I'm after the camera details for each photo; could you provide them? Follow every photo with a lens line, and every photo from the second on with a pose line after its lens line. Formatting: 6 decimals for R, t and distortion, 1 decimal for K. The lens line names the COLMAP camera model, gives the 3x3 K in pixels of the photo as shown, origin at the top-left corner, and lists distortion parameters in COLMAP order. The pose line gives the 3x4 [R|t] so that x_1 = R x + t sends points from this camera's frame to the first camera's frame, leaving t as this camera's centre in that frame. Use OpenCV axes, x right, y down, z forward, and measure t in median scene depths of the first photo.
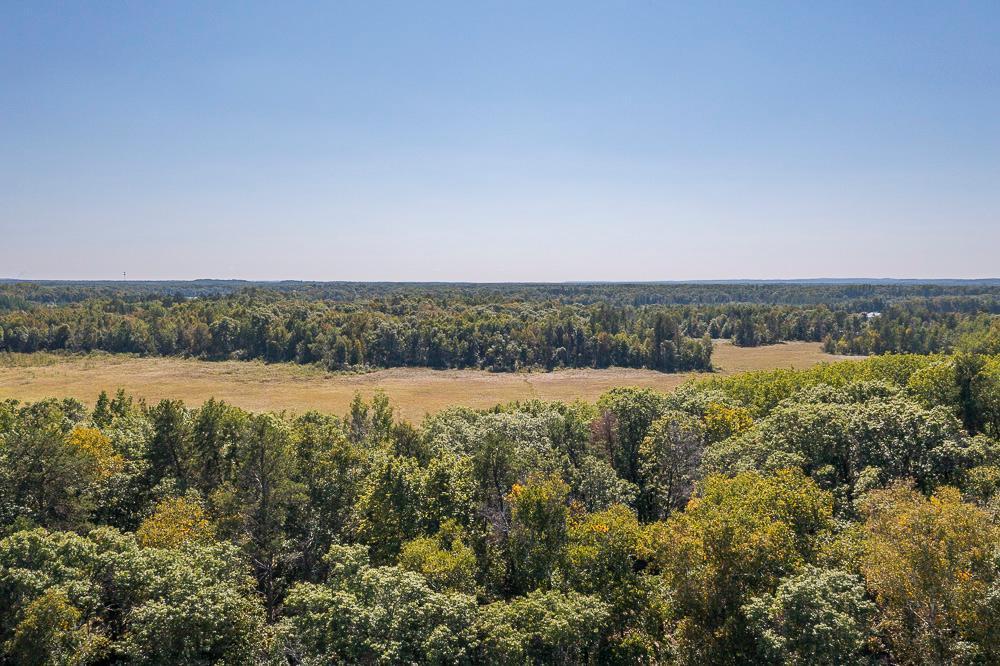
lens RADIAL K [[797.4, 0, 498.8], [0, 797.4, 357.0], [0, 0, 1]] dist [-0.019859, 0.013885]
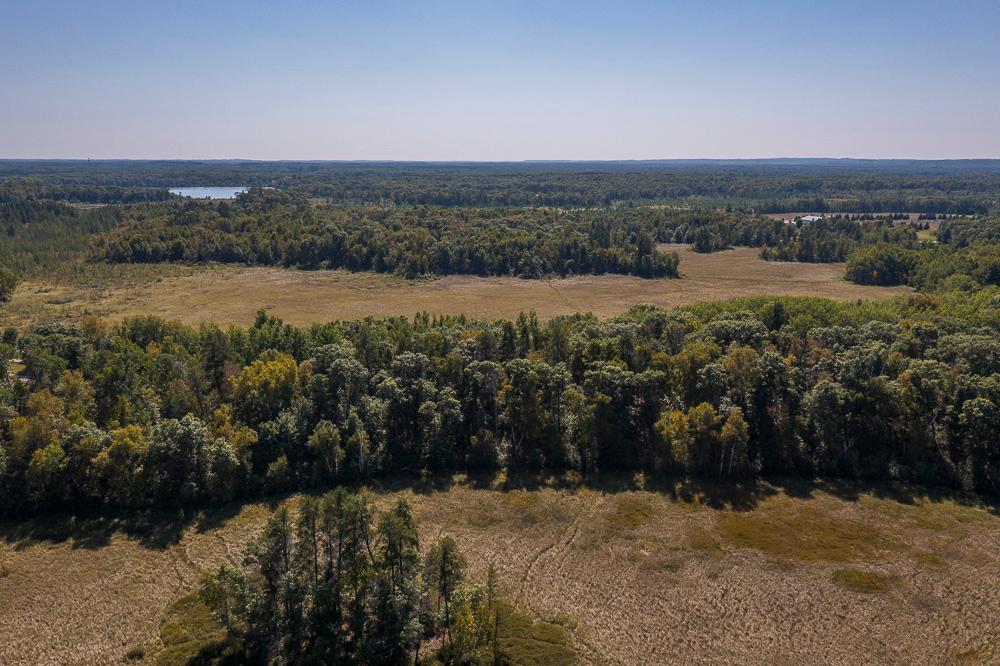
lens RADIAL K [[797.4, 0, 498.8], [0, 797.4, 357.0], [0, 0, 1]] dist [-0.019859, 0.013885]
pose [[0.998682, -0.010983, 0.050146, -0.111015], [0.003518, 0.989190, 0.146596, -0.045885], [-0.051214, -0.146226, 0.987925, -0.362156]]
